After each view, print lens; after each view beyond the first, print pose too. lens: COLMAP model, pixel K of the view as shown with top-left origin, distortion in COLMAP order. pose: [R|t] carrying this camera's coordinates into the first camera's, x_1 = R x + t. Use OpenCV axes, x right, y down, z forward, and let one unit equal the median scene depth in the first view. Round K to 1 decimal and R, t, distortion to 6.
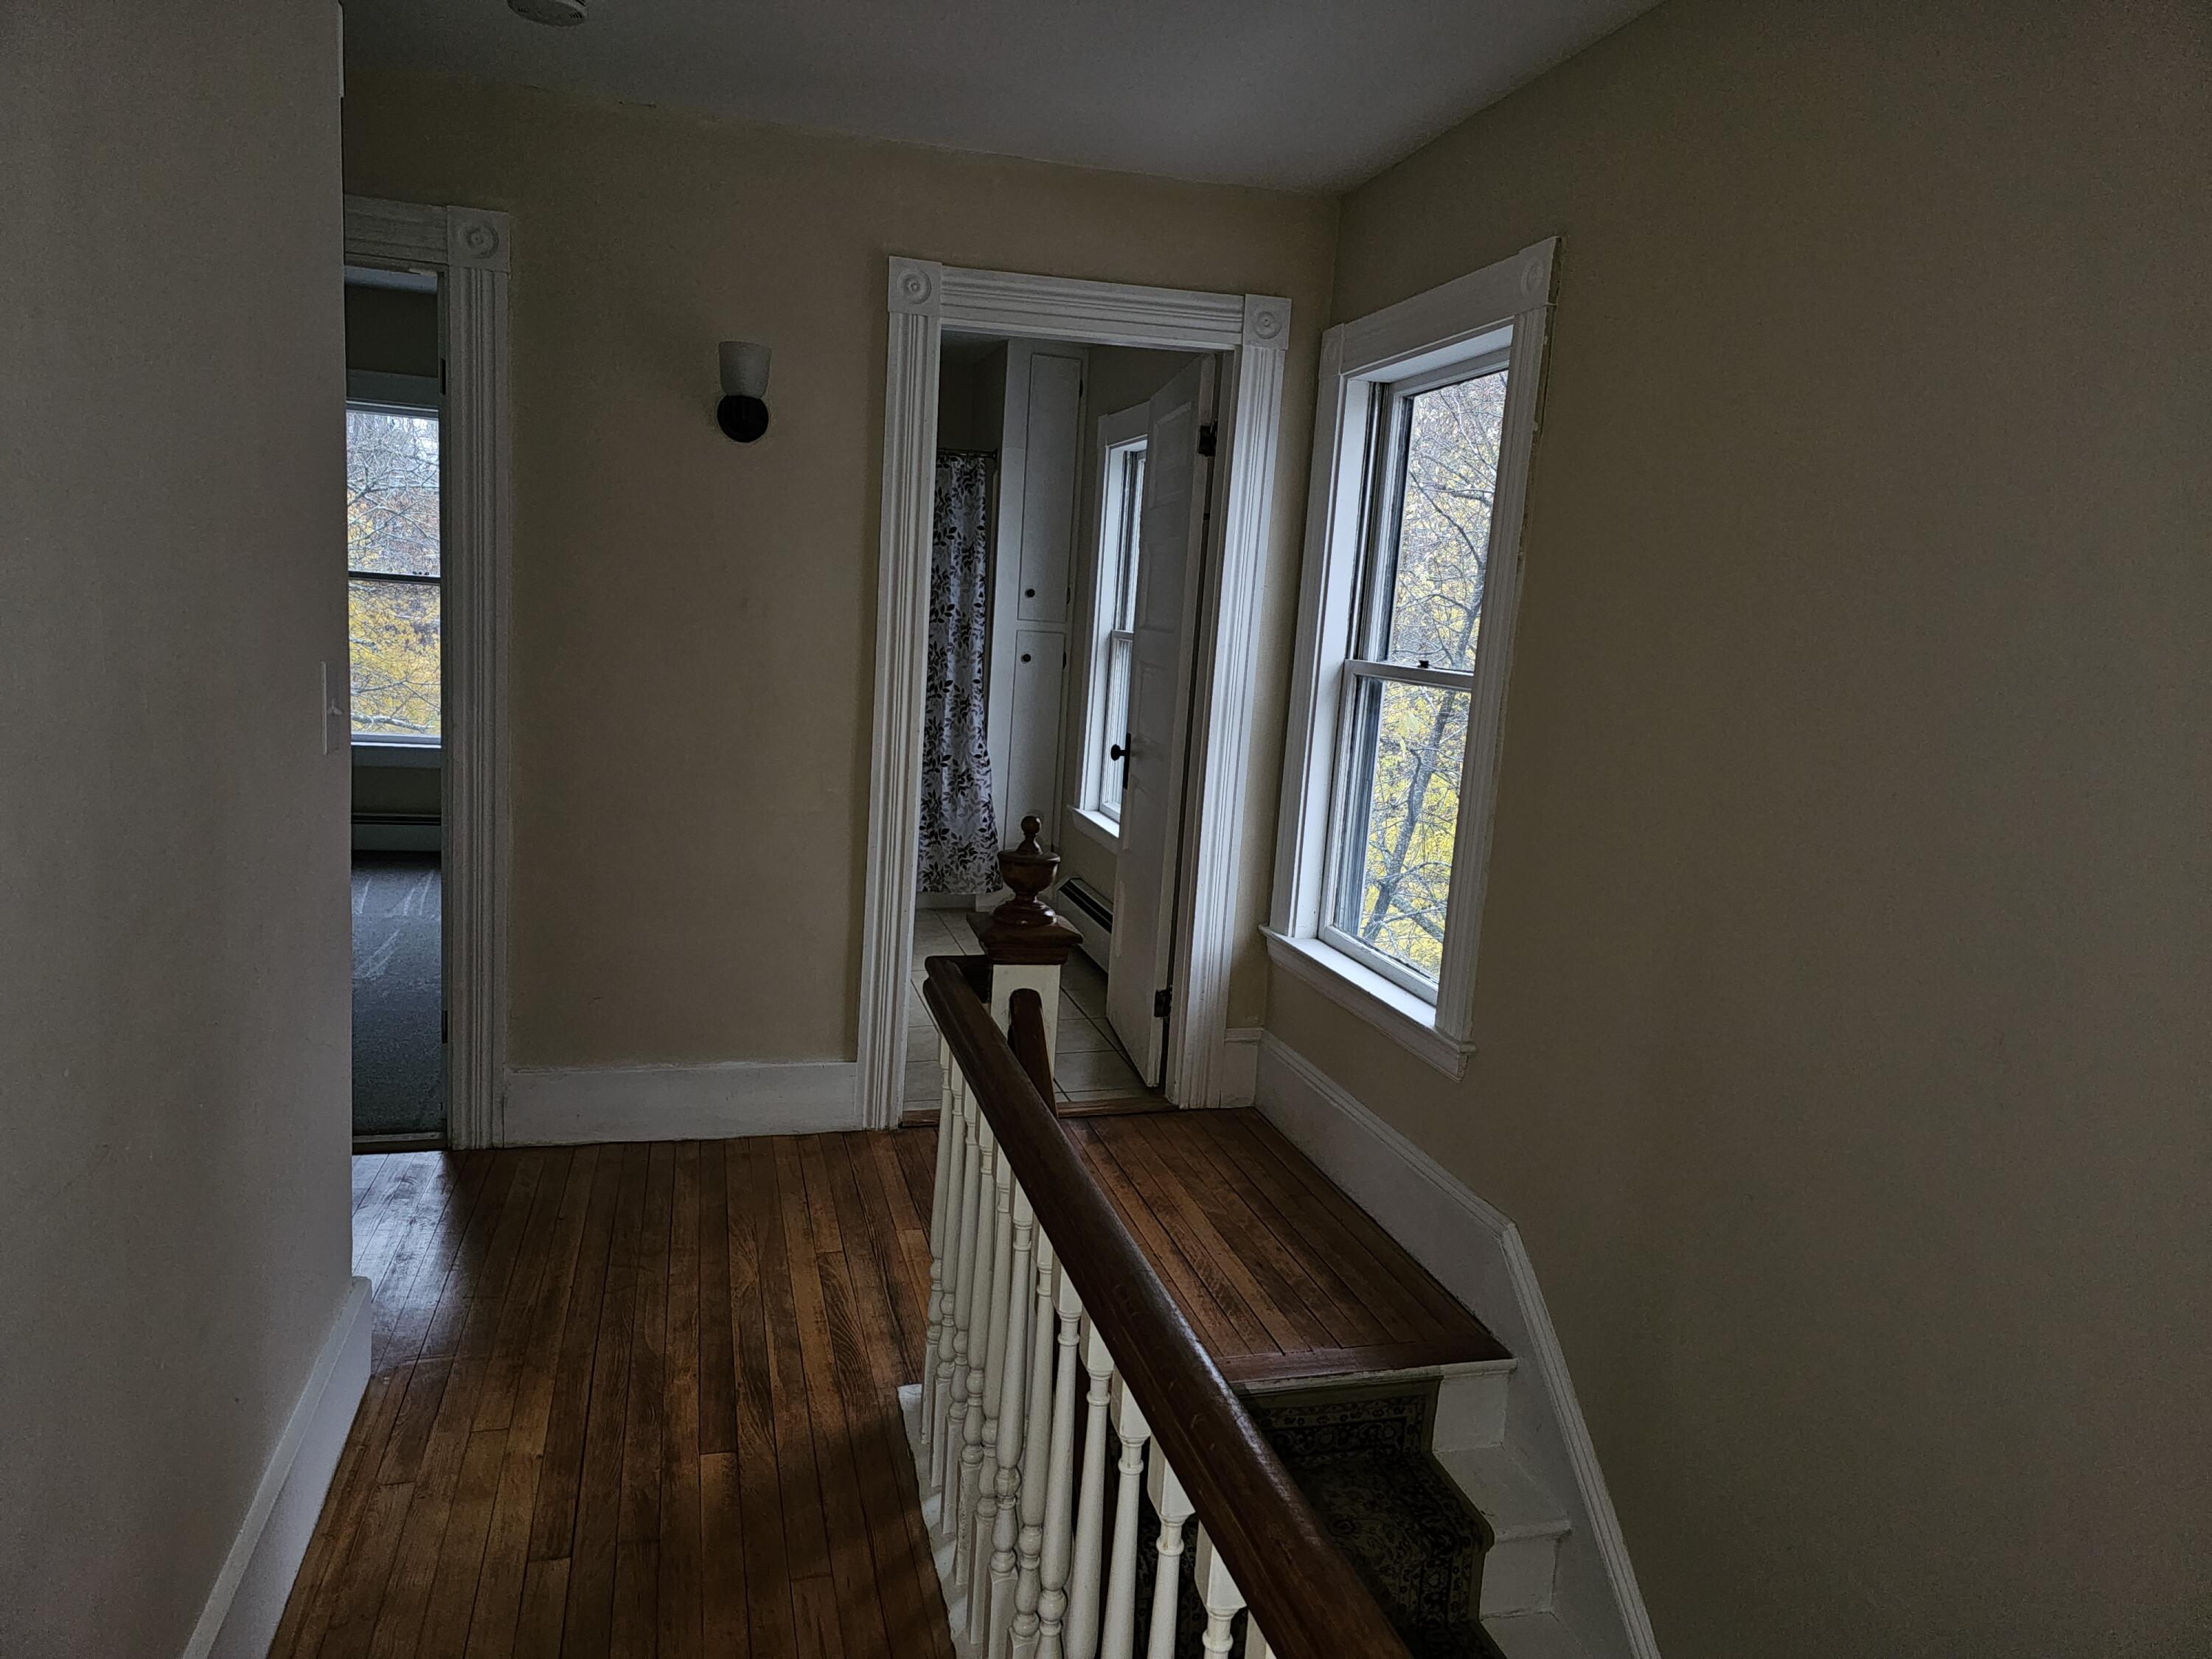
lens RADIAL K [[1460.6, 0, 1110.1], [0, 1460.6, 834.0], [0, 0, 1]] dist [0.090877, -0.127540]
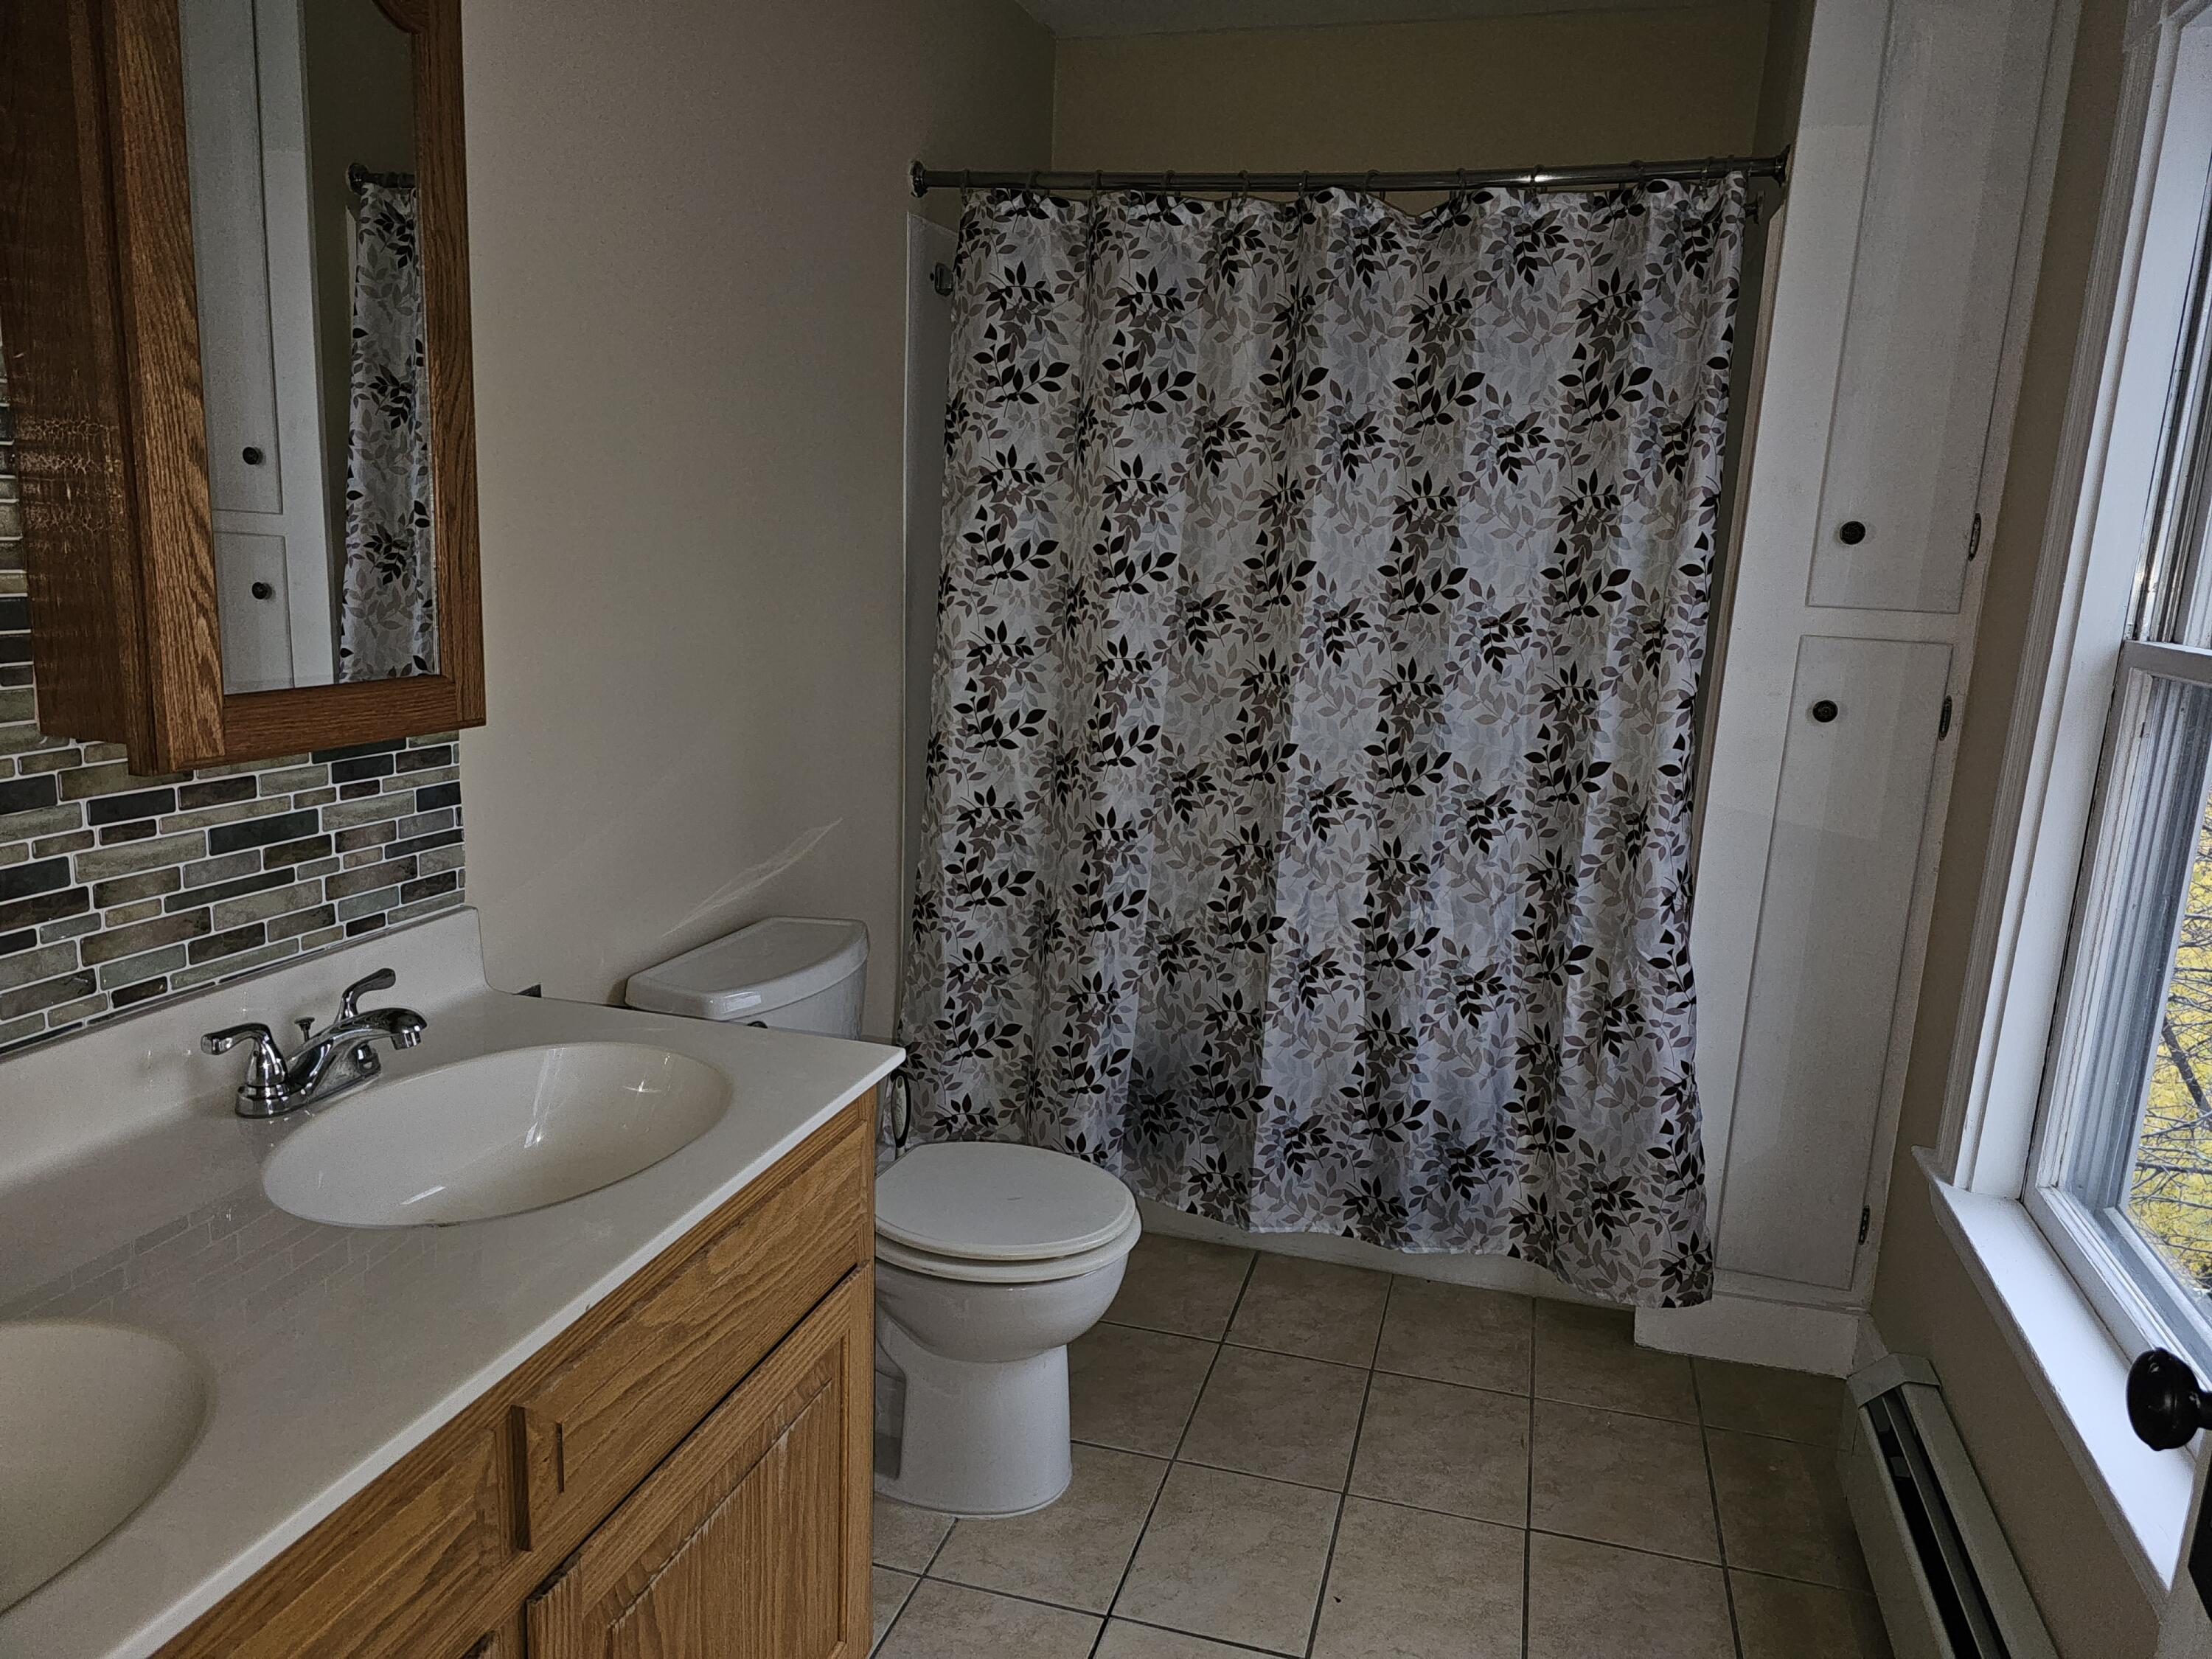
lens RADIAL K [[1460.6, 0, 1110.1], [0, 1460.6, 834.0], [0, 0, 1]] dist [0.090877, -0.127540]
pose [[0.843683, 0.075402, -0.531520, -0.008433], [-0.069438, 0.997097, 0.031230, -0.088756], [0.532332, 0.010560, 0.846470, 0.591546]]
